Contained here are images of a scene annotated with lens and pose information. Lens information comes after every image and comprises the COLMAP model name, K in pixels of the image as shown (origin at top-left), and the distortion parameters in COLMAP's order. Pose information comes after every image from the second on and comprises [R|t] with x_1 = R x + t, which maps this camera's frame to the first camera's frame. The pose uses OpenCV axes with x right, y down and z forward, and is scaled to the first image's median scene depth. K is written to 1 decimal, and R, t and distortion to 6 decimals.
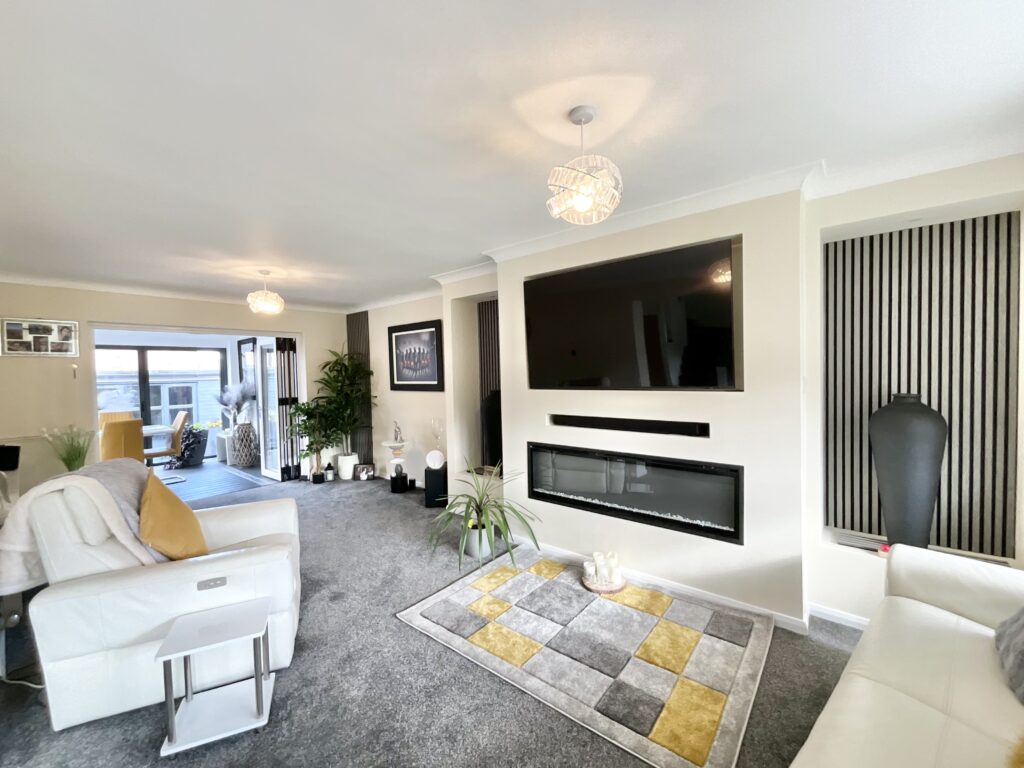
lens RADIAL K [[417.7, 0, 513.8], [0, 417.7, 382.0], [0, 0, 1]] dist [0.001398, 0.000677]
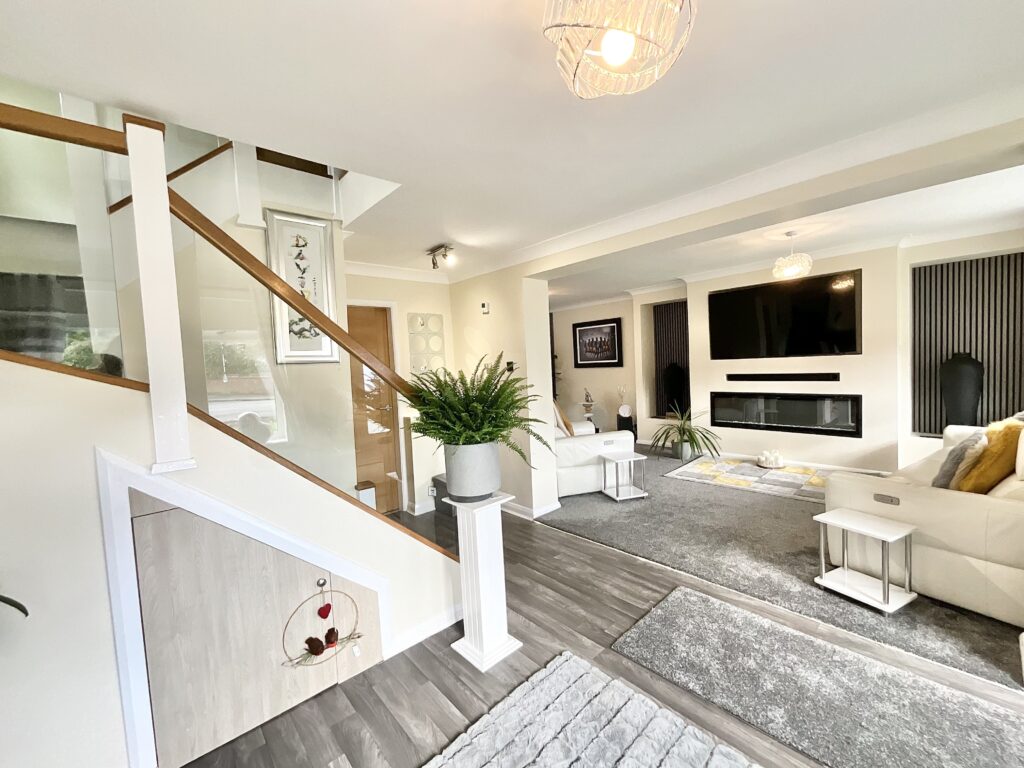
lens RADIAL K [[406.2, 0, 519.0], [0, 406.2, 385.3], [0, 0, 1]] dist [-0.001767, -0.000454]
pose [[0.989747, -0.018994, -0.141565, -0.501859], [0.024263, 0.999072, 0.035586, 0.042686], [0.140757, -0.038656, 0.989289, -0.709730]]
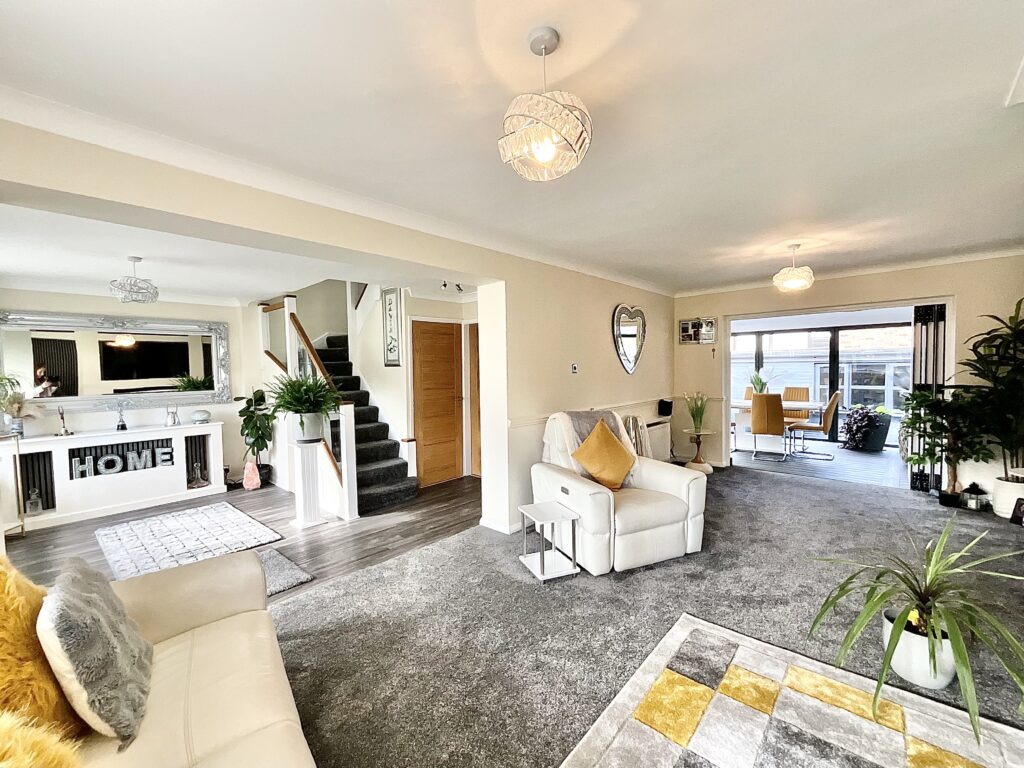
lens RADIAL K [[426.8, 0, 496.1], [0, 426.8, 380.8], [0, 0, 1]] dist [0.000509, 0.000029]
pose [[-0.063293, 0.055141, -0.996470, 0.506498], [-0.005006, 0.998442, 0.055568, -0.013321], [0.997982, 0.008506, -0.062919, 0.473307]]
